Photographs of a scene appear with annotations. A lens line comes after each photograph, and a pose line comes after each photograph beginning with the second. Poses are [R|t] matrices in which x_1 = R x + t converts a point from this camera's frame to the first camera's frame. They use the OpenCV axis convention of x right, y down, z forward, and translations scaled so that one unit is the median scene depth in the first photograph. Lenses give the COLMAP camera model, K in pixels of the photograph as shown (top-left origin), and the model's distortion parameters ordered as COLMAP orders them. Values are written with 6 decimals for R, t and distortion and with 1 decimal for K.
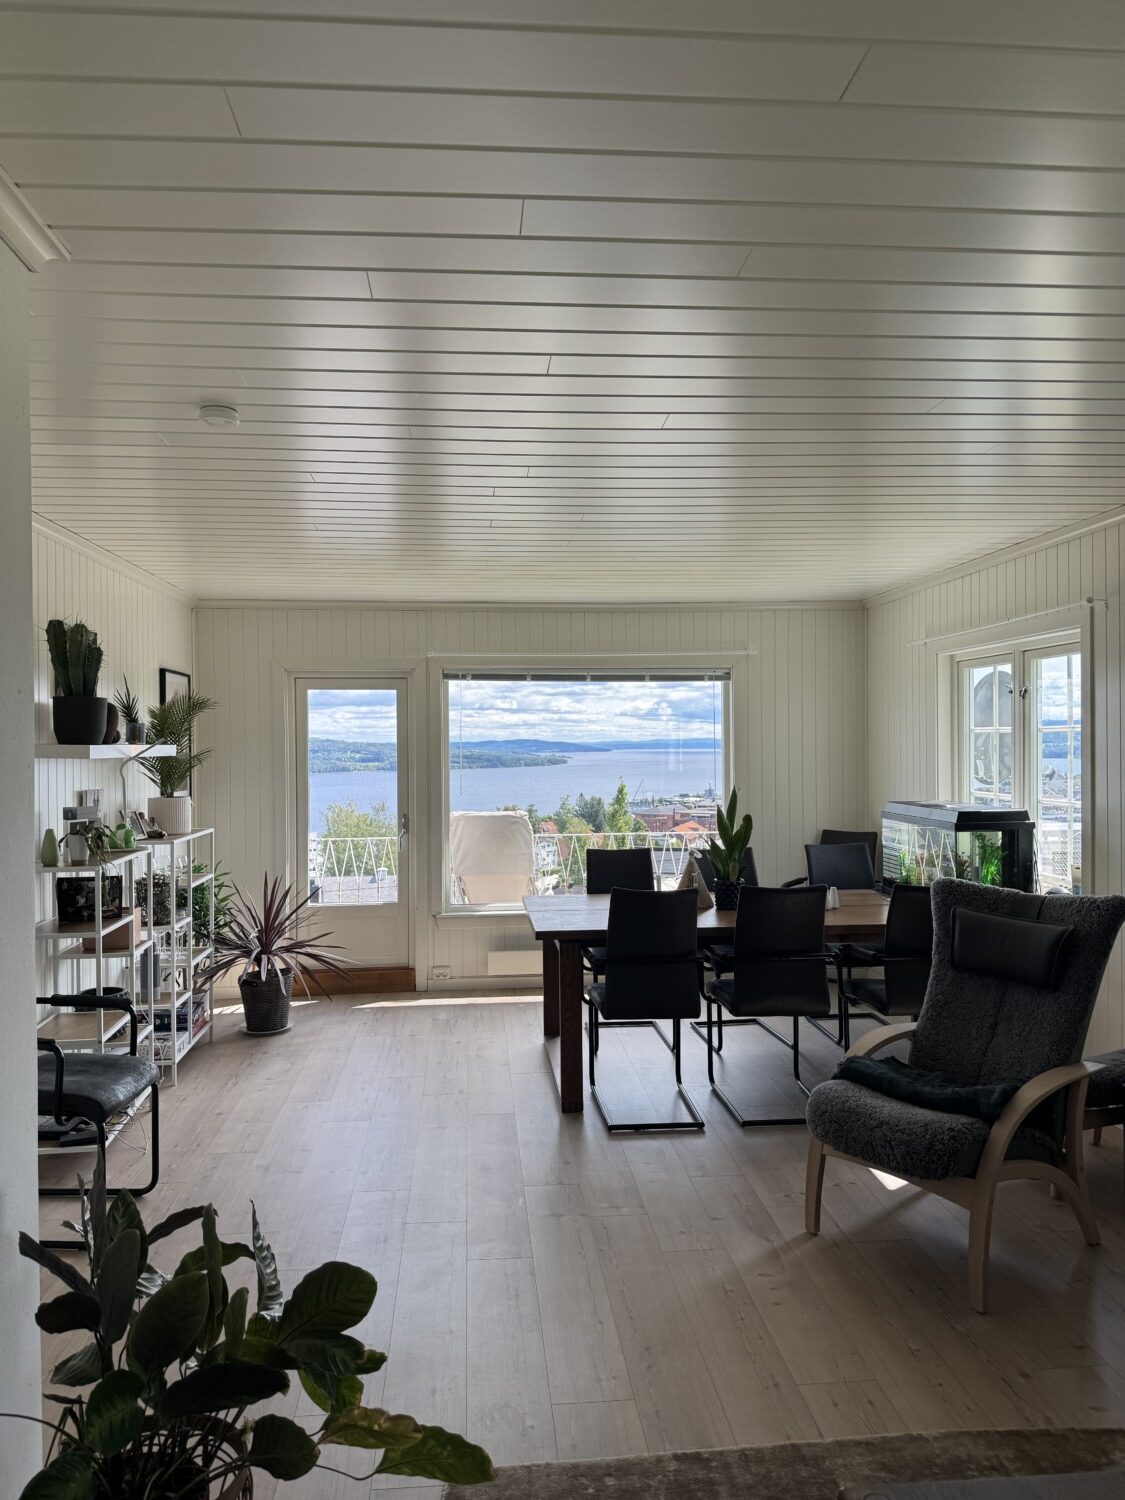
lens RADIAL K [[1074.7, 0, 562.5], [0, 1074.7, 750.0], [0, 0, 1]] dist [0.042666, -0.001384]
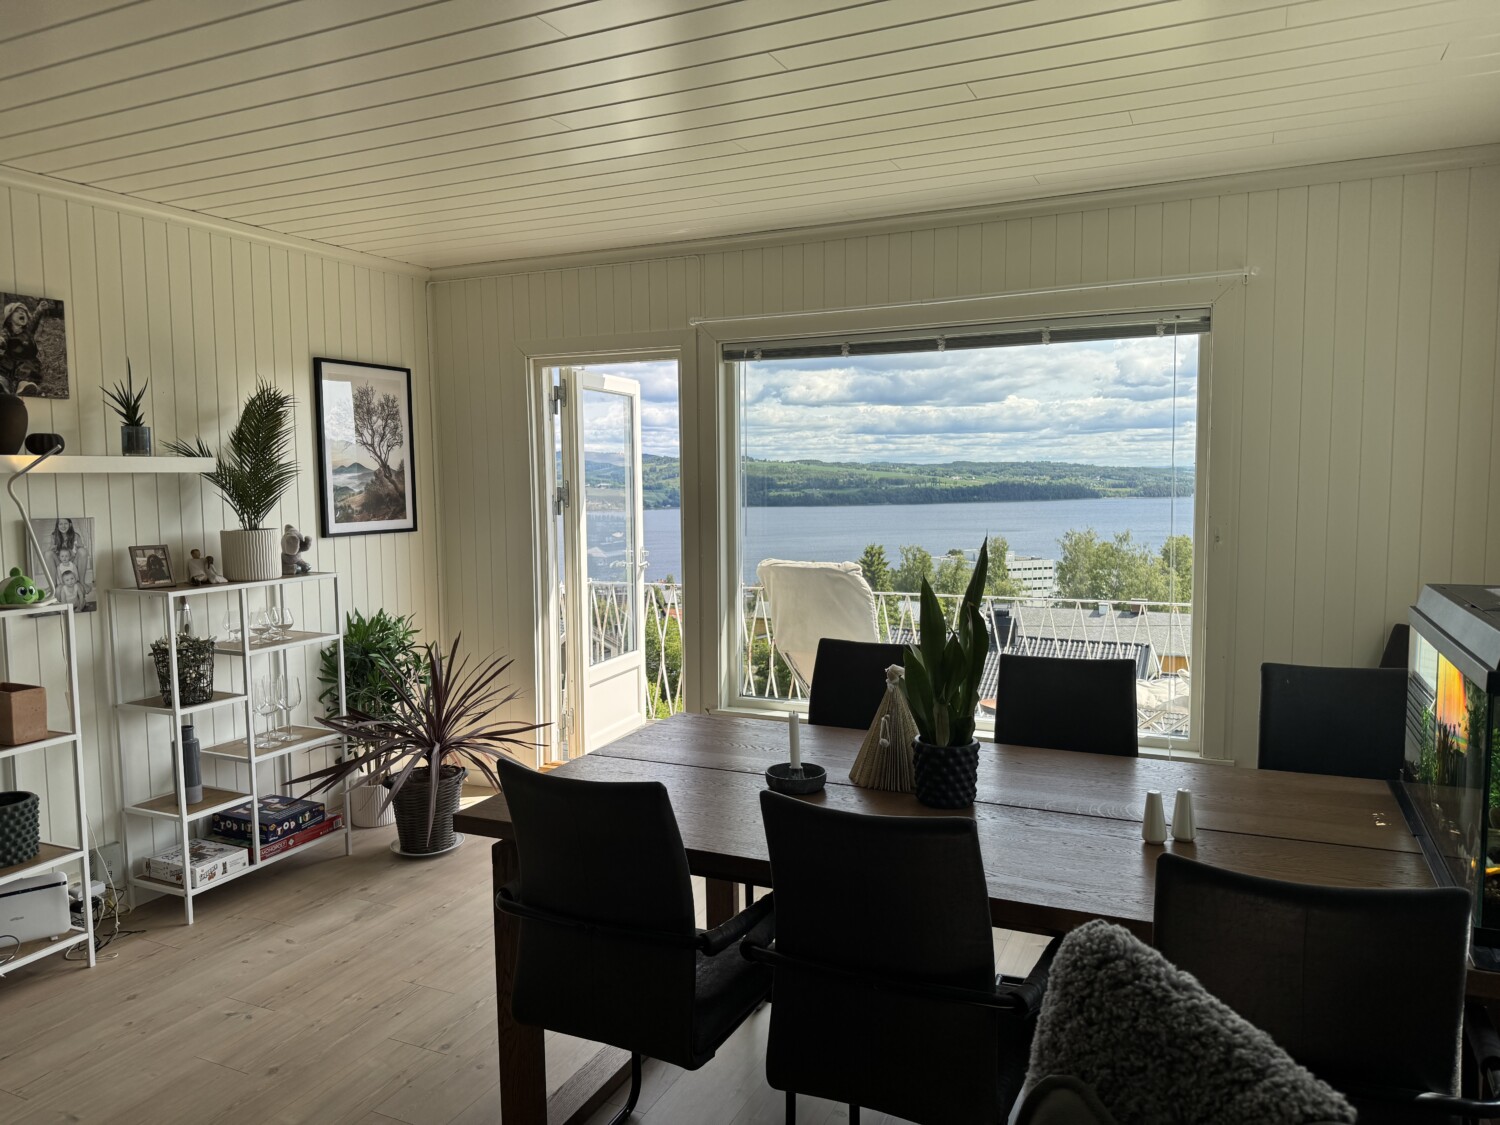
lens RADIAL K [[1081.1, 0, 731.3], [0, 1081.1, 592.4], [0, 0, 1]] dist [0.041338, -0.003155]
pose [[0.864208, 0.053398, -0.500293, 0.229951], [0.000623, 0.994238, 0.107195, 0.005090], [0.503134, -0.092951, 0.859195, 0.413872]]
